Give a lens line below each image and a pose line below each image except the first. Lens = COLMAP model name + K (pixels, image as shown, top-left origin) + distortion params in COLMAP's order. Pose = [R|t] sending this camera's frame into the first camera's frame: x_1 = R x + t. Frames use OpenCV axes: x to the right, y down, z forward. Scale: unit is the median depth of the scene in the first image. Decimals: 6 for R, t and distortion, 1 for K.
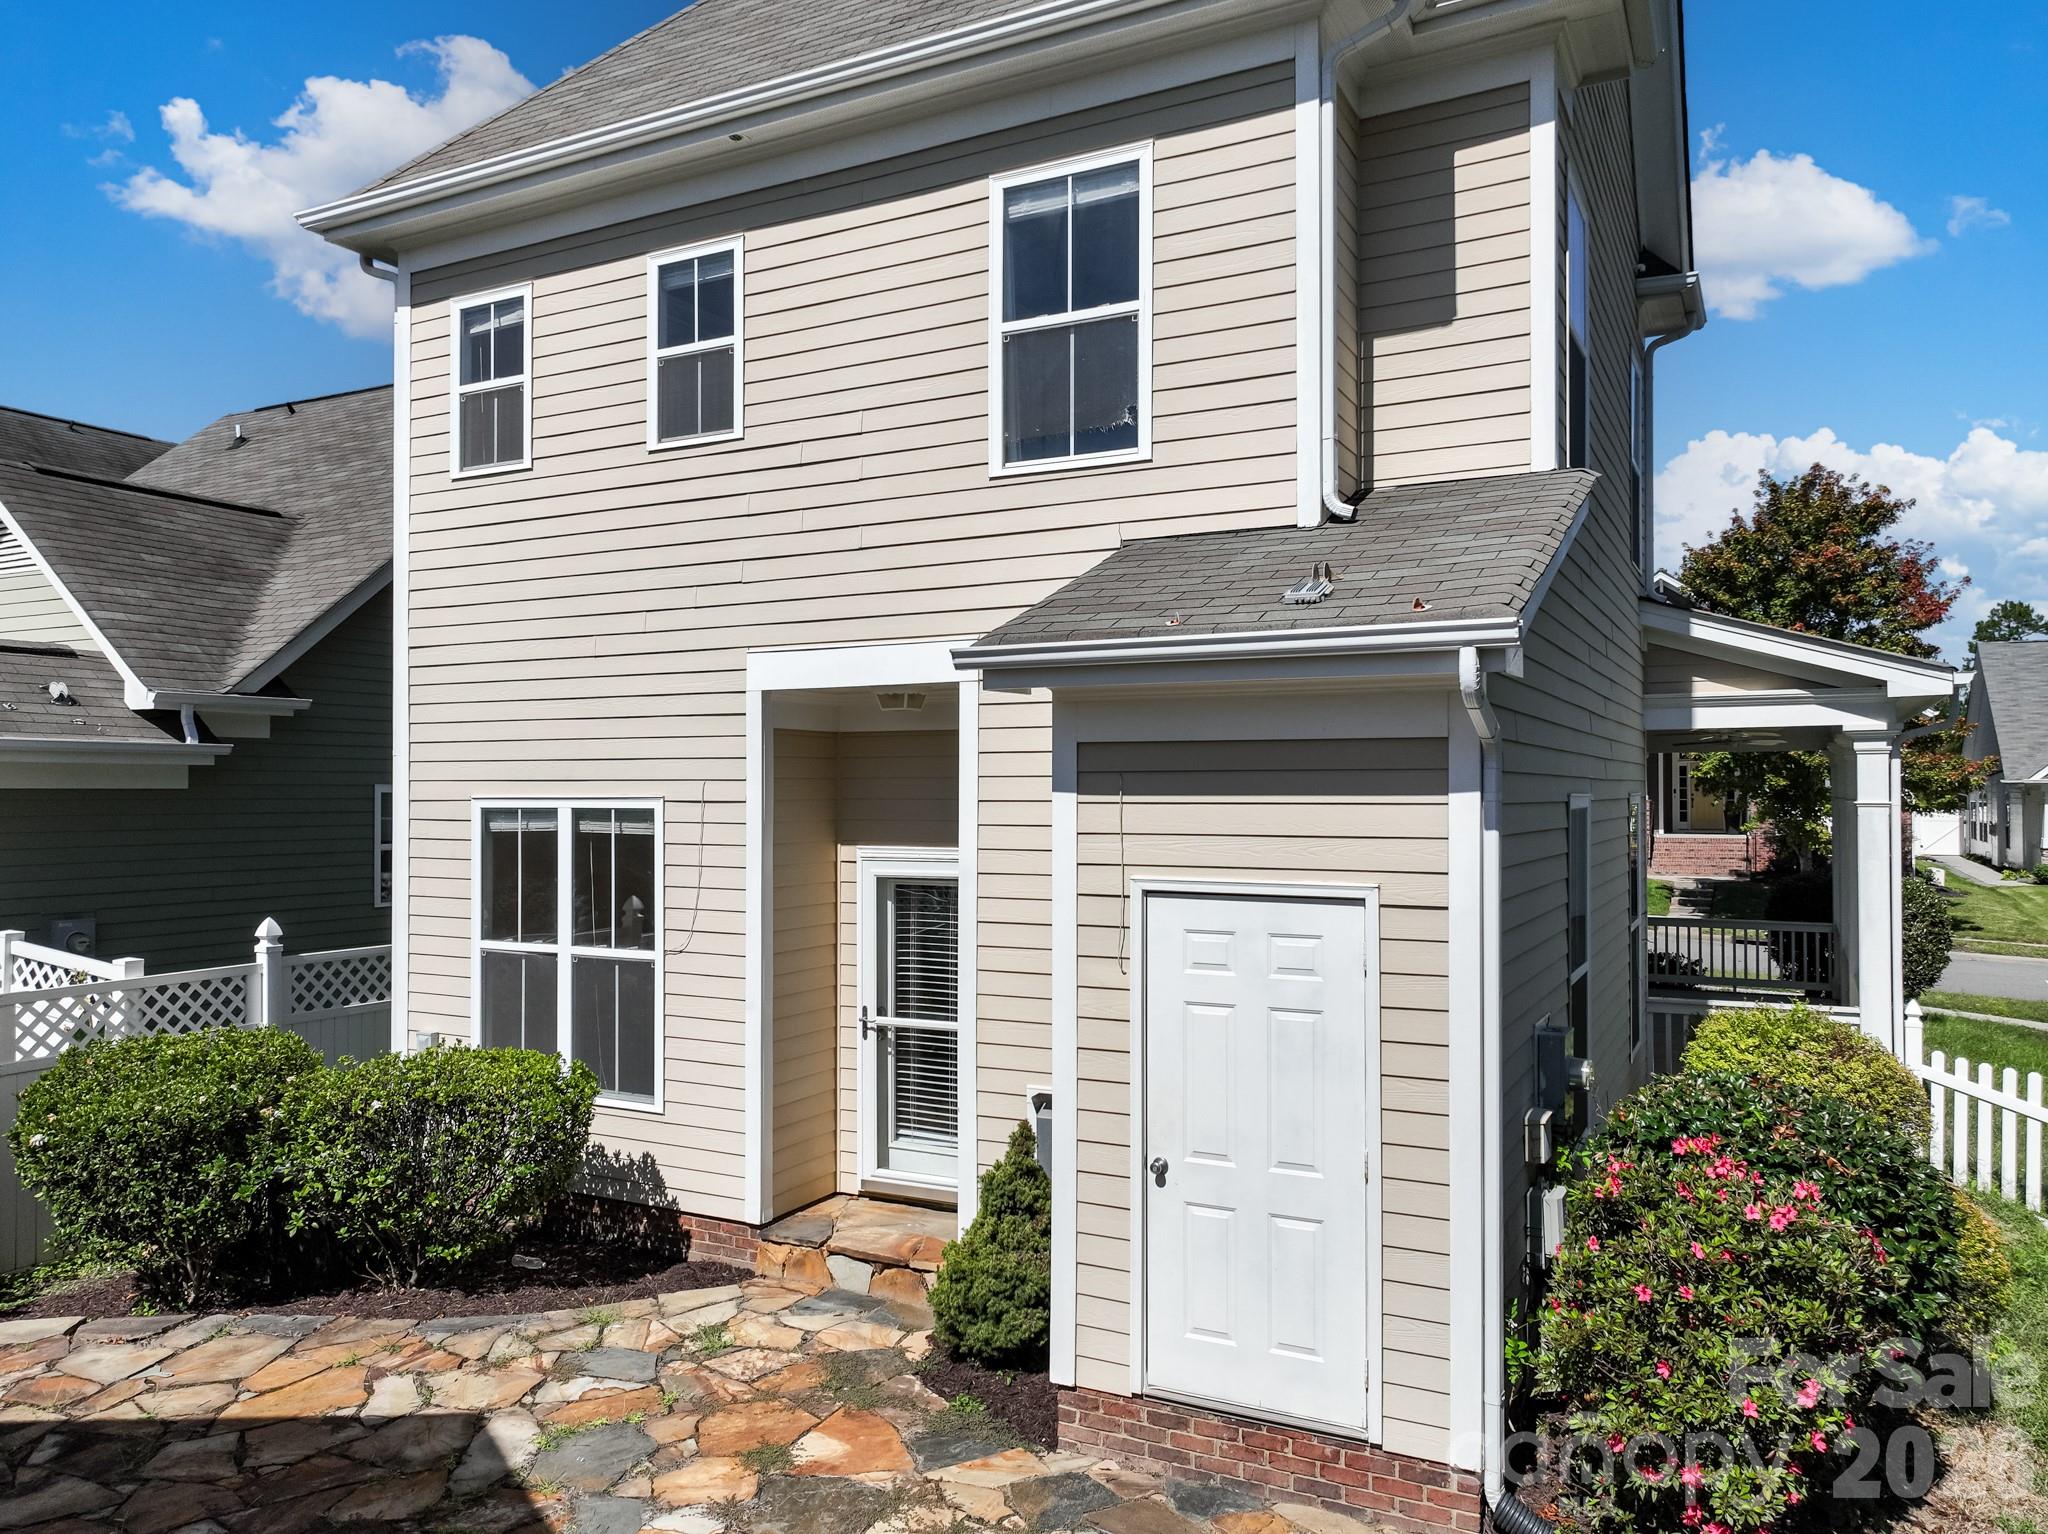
lens RADIAL K [[1451.9, 0, 1016.6], [0, 1451.9, 775.0], [0, 0, 1]] dist [0.001071, 0.001554]
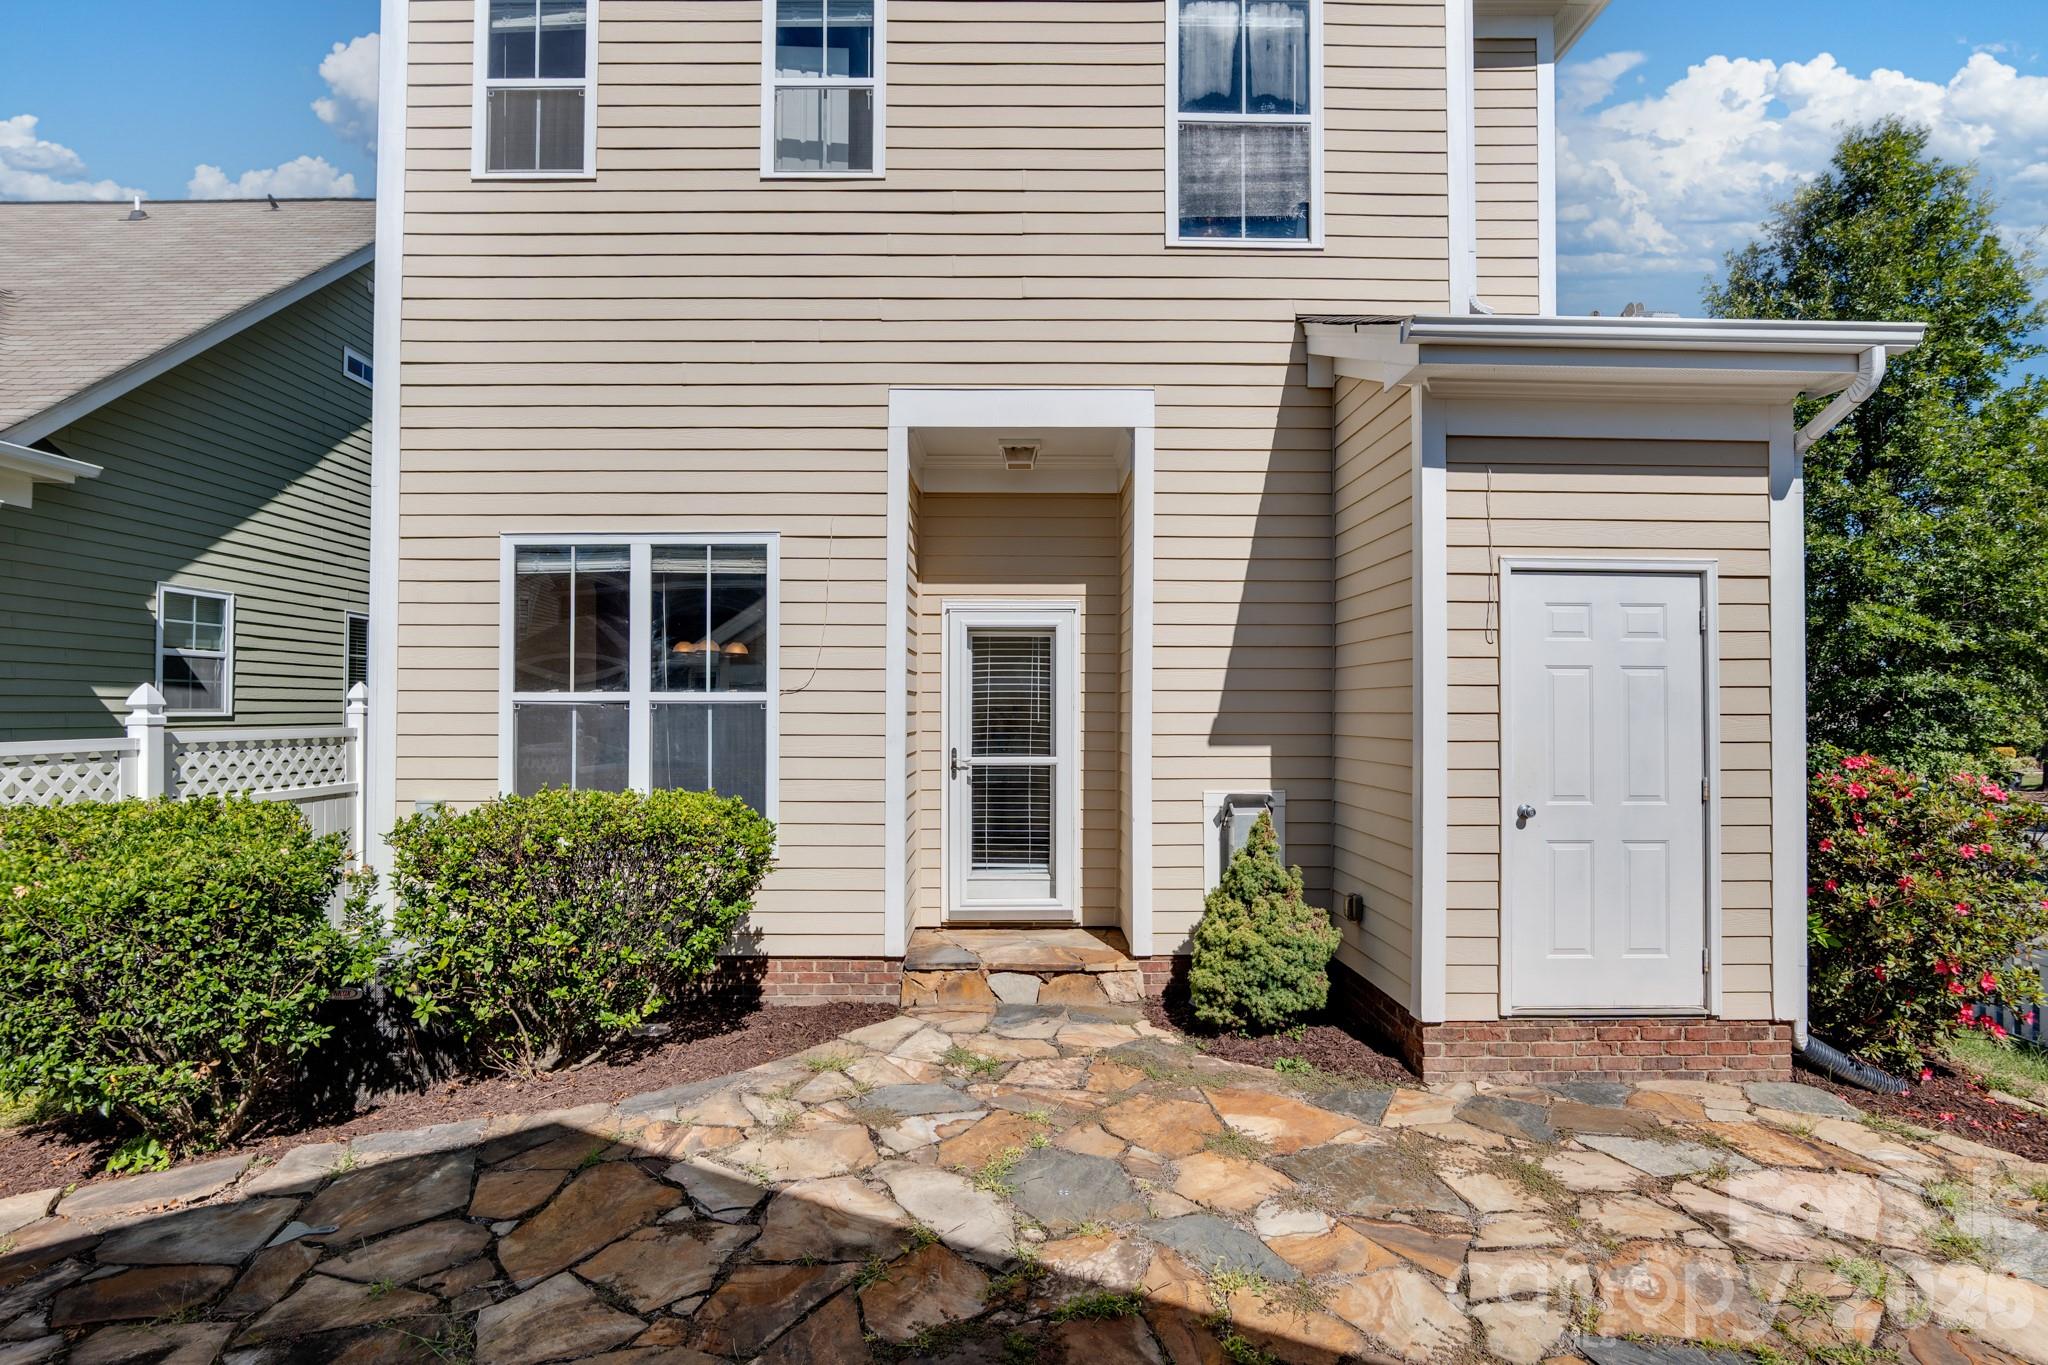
lens RADIAL K [[977.0, 0, 1012.3], [0, 977.0, 694.0], [0, 0, 1]] dist [-0.019595, 0.004170]
pose [[0.881296, 0.011761, 0.472418, -0.430731], [-0.009450, 0.999929, -0.007263, 0.131510], [-0.472469, 0.001937, 0.881345, 0.367009]]
